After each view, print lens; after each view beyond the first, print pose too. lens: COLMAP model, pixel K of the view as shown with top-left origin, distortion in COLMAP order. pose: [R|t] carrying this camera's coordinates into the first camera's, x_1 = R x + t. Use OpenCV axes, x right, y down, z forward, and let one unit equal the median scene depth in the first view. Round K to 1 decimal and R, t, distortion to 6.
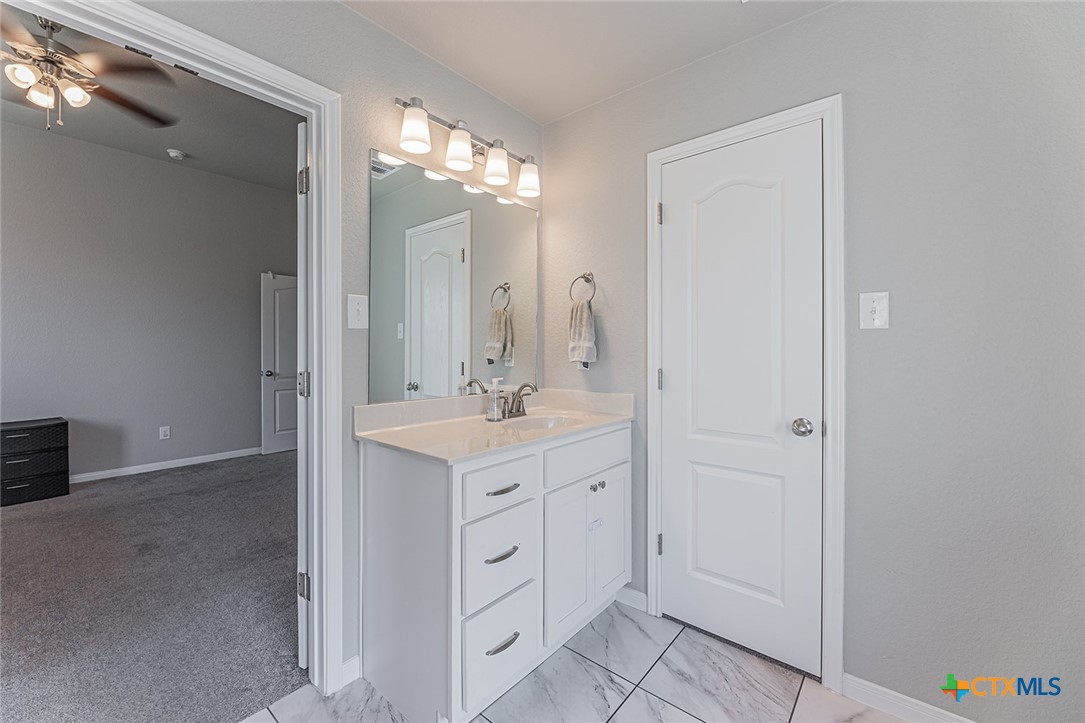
lens RADIAL K [[438.2, 0, 541.4], [0, 438.2, 352.4], [0, 0, 1]] dist [-0.001111, -0.004522]
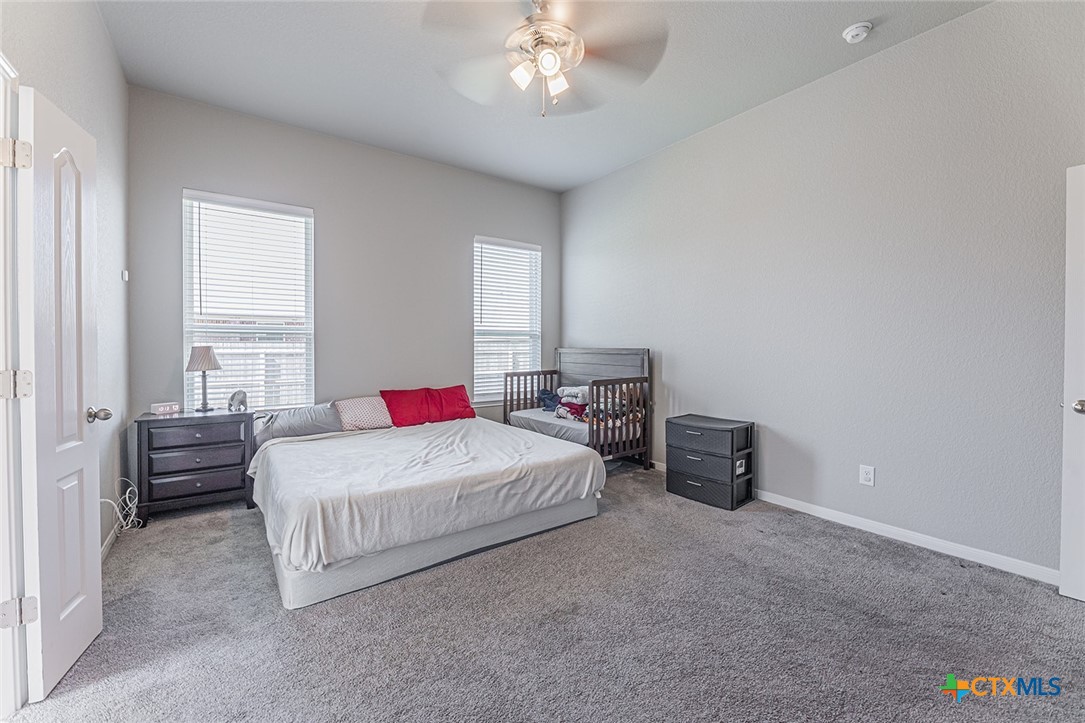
lens RADIAL K [[438.2, 0, 541.4], [0, 438.2, 352.4], [0, 0, 1]] dist [-0.001111, -0.004522]
pose [[-0.243633, 0.012509, -0.969787, -0.127268], [-0.015838, 0.999732, 0.016874, -0.002955], [0.969738, 0.019471, -0.243370, 0.773412]]
